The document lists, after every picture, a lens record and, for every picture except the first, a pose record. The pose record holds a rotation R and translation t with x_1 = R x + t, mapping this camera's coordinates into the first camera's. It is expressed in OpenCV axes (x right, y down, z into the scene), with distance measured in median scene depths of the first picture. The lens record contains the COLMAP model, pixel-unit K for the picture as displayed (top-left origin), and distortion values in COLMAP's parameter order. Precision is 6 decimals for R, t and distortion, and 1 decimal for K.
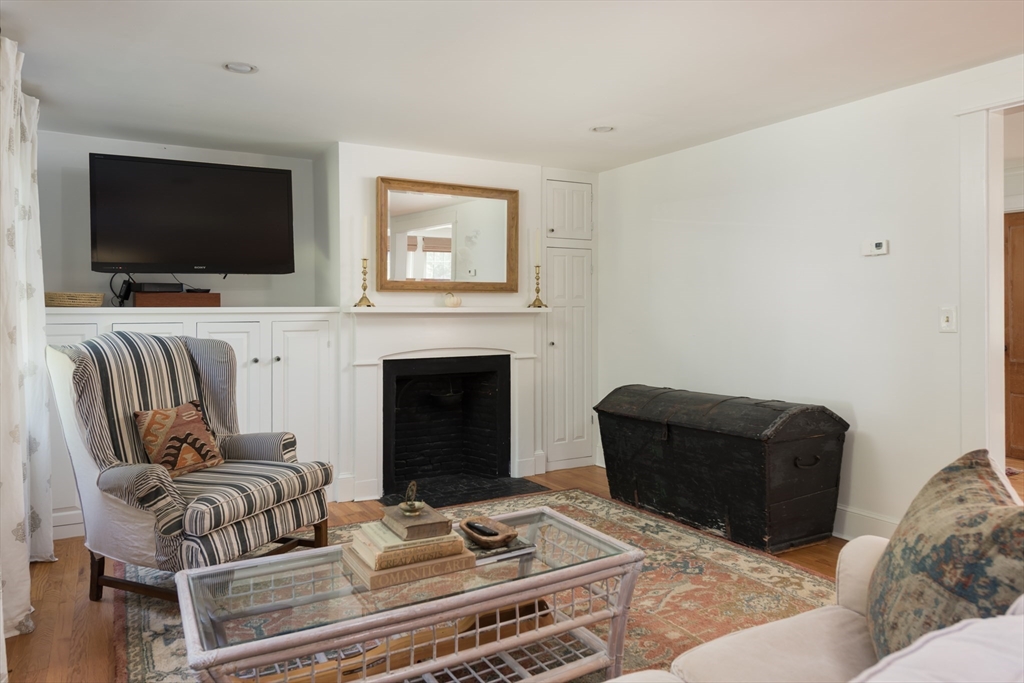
lens RADIAL K [[680.7, 0, 512.0], [0, 680.7, 341.5], [0, 0, 1]] dist [0.016097, 0.002047]
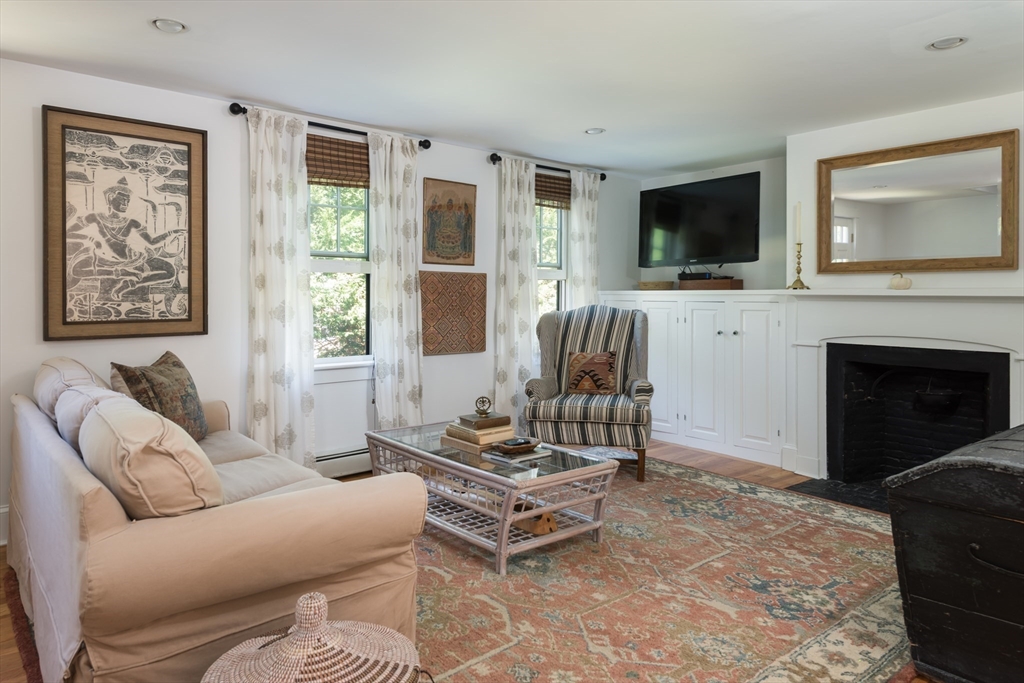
lens RADIAL K [[645.4, 0, 512.0], [0, 645.4, 341.5], [0, 0, 1]] dist [0.002487, 0.000512]
pose [[0.177228, 0.076087, -0.981224, 0.861129], [-0.049639, 0.996429, 0.068301, -0.021407], [0.982917, 0.036602, 0.180372, 0.491222]]
